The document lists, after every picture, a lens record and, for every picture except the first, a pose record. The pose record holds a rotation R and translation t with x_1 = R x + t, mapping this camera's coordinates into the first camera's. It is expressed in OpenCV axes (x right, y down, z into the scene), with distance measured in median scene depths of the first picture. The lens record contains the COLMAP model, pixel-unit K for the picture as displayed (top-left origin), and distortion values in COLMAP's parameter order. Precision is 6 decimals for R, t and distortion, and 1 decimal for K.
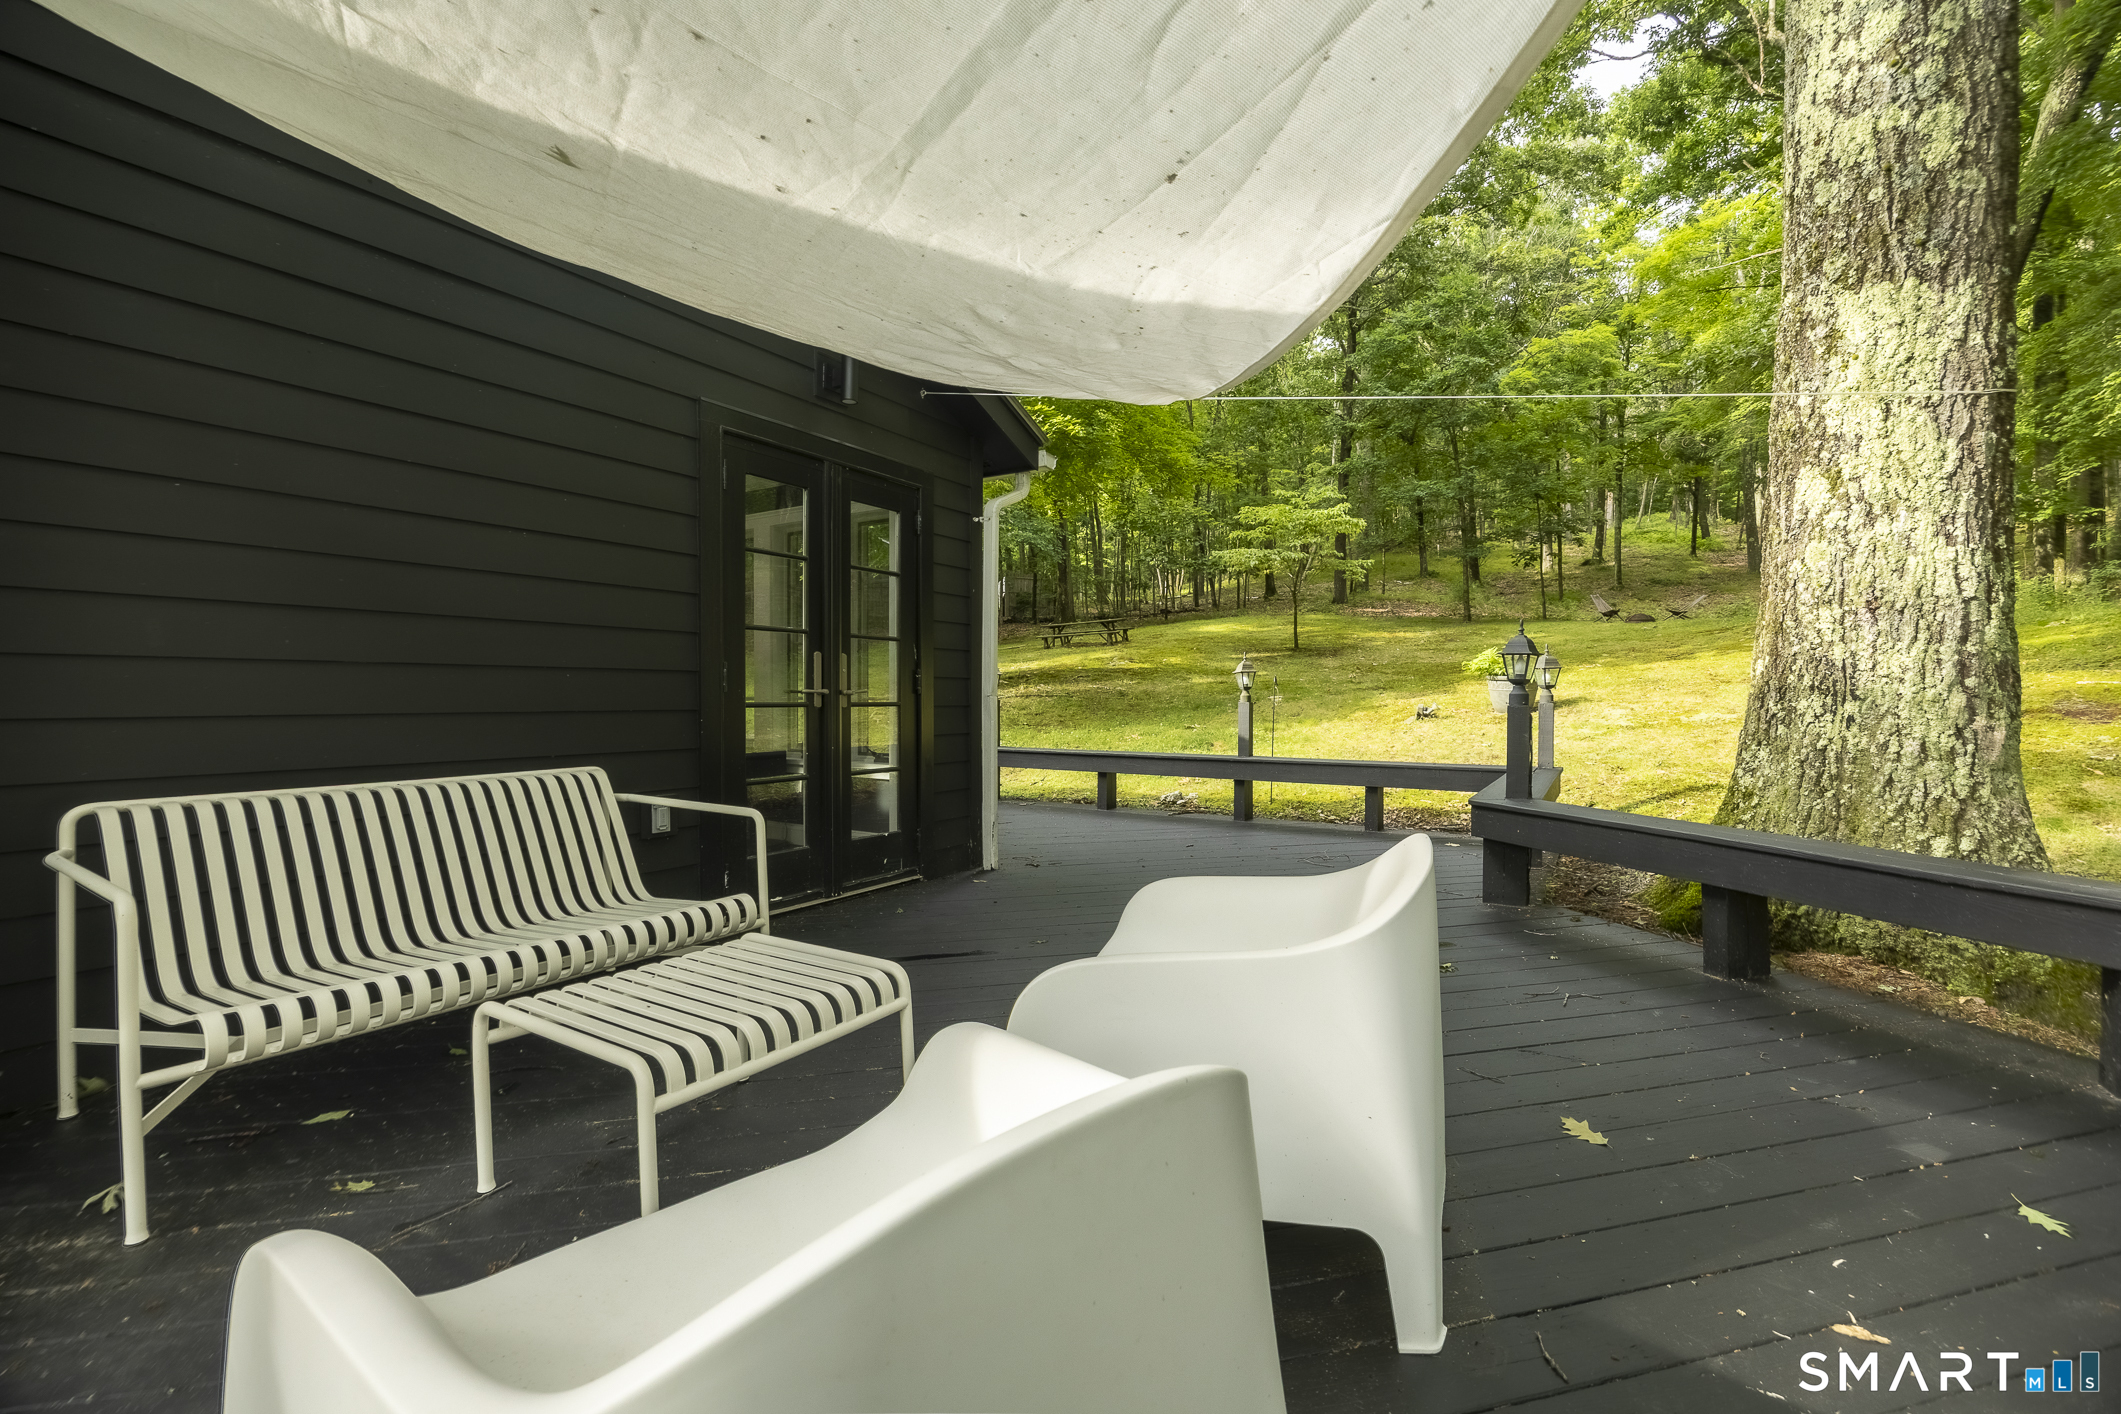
lens RADIAL K [[903.9, 0, 1060.5], [0, 903.9, 707.0], [0, 0, 1]] dist [0.002320, 0.000228]
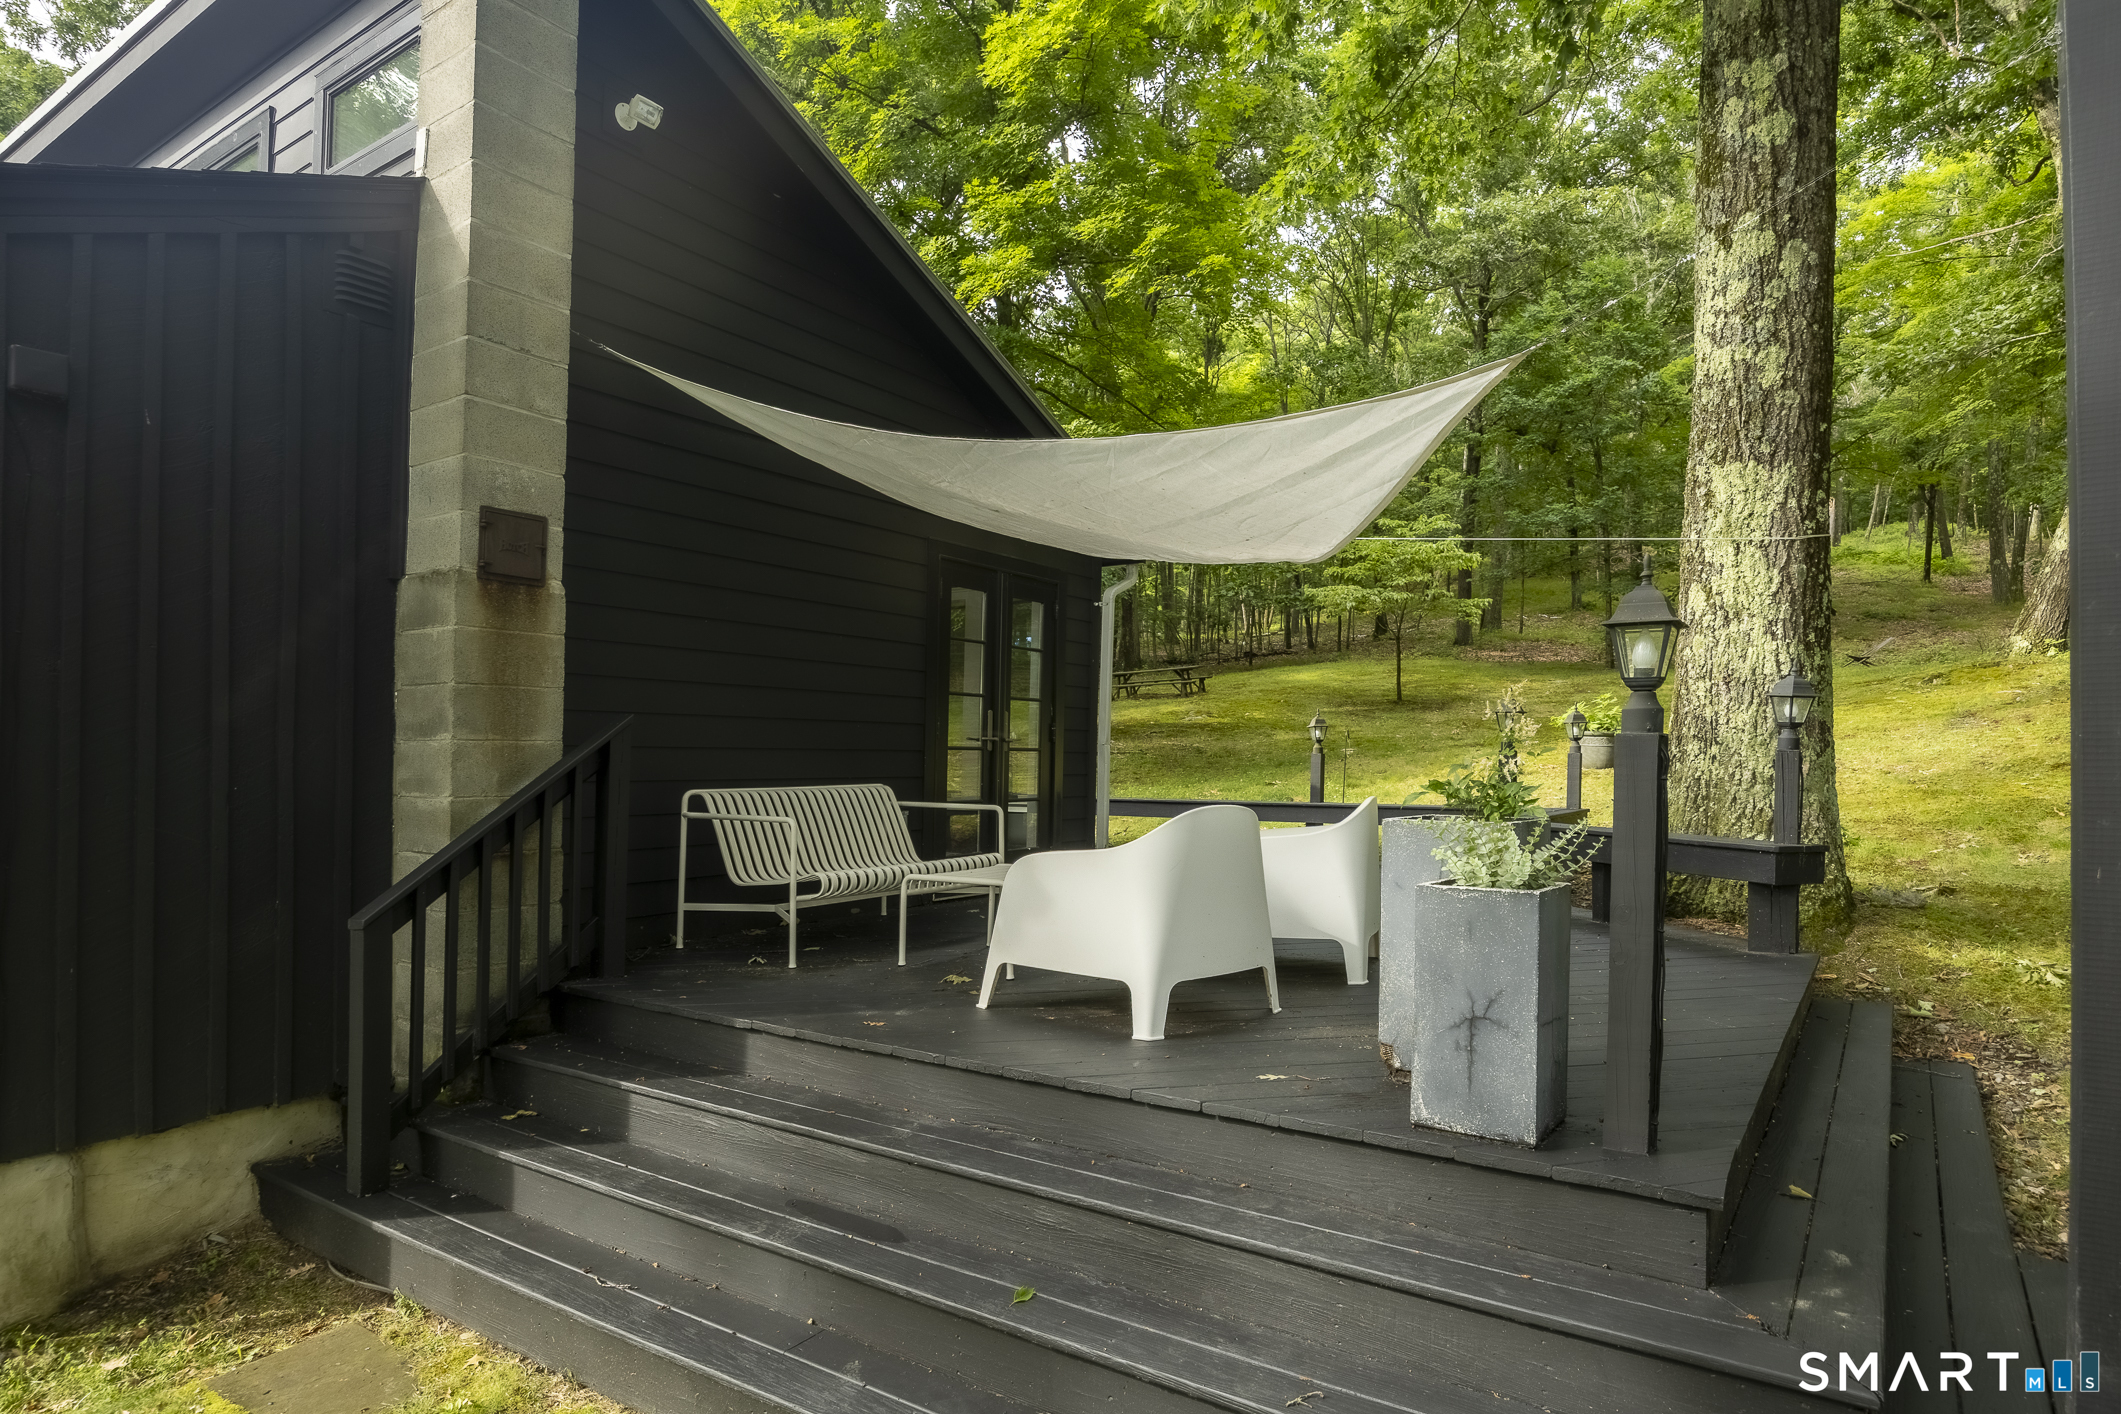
lens RADIAL K [[1205.2, 0, 1024.1], [0, 1205.2, 860.5], [0, 0, 1]] dist [0.024935, 0.000378]
pose [[0.997653, 0.010389, -0.067685, -0.089573], [-0.005604, 0.997496, 0.070503, 0.038025], [0.068248, -0.069959, 0.995213, -0.844657]]
